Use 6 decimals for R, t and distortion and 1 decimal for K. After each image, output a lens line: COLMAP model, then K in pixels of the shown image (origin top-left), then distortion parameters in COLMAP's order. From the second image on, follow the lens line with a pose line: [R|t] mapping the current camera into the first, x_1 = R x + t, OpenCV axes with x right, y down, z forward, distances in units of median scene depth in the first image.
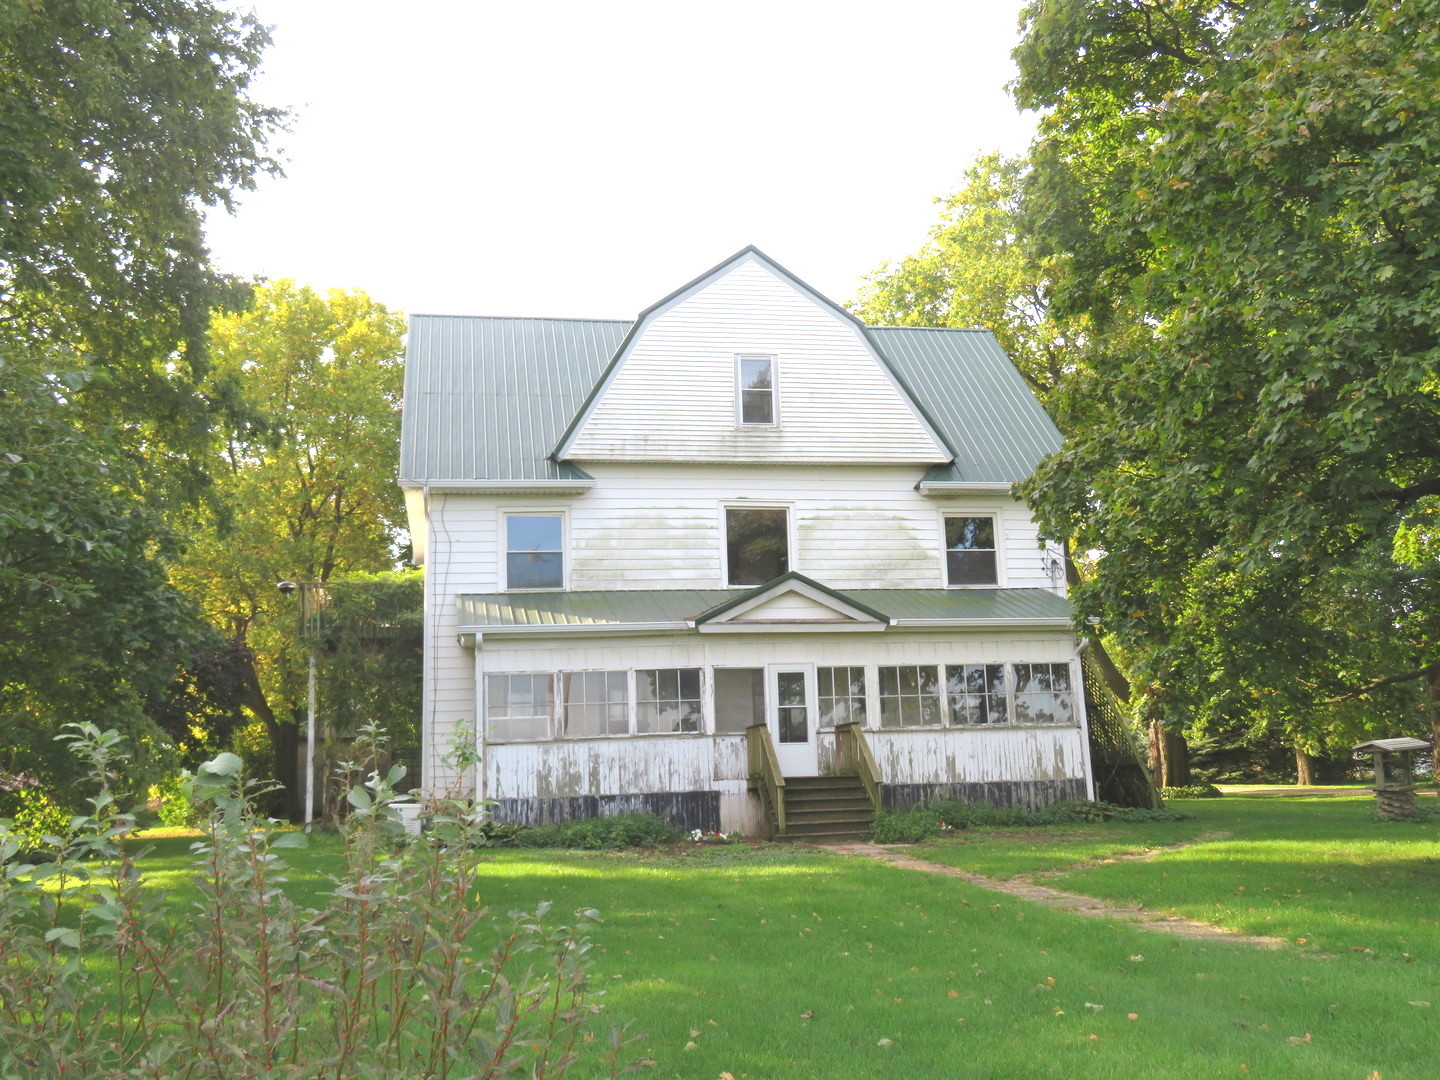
lens RADIAL K [[1375.7, 0, 719.1], [0, 1375.7, 539.0], [0, 0, 1]] dist [0.002251, 0.000000]
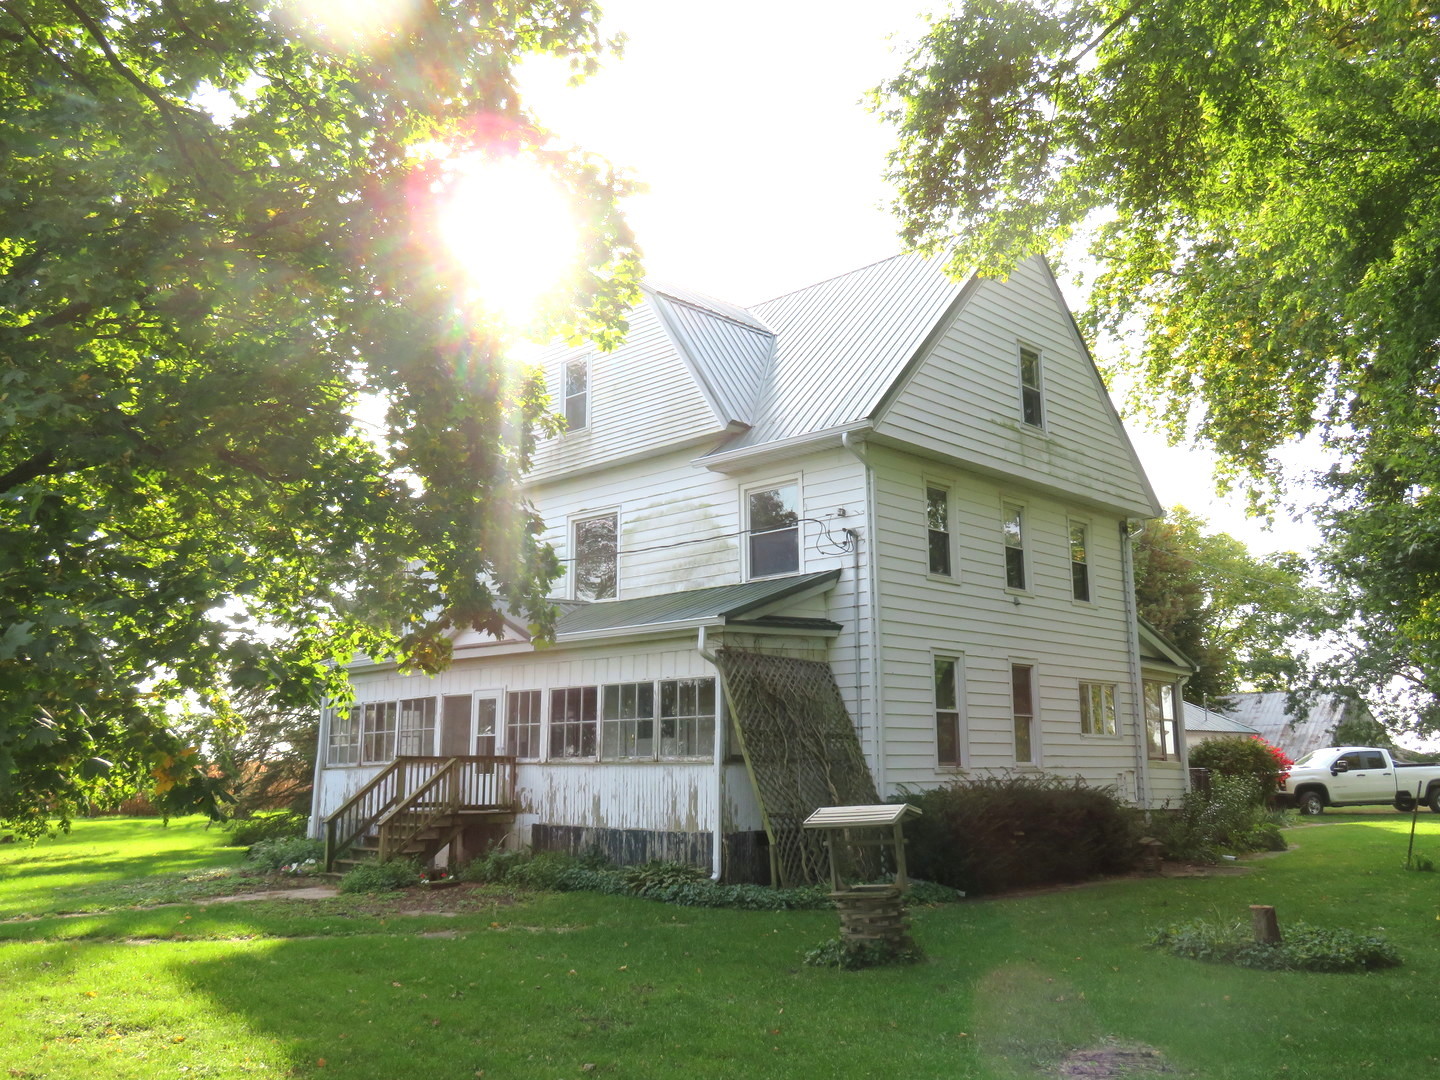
lens RADIAL K [[1266.1, 0, 719.9], [0, 1266.1, 539.6], [0, 0, 1]] dist [-0.000683, 0.000144]
pose [[0.585115, -0.116182, -0.802585, 0.844114], [0.124702, 0.990803, -0.052516, 0.053045], [0.801305, -0.069356, 0.594222, 0.608892]]
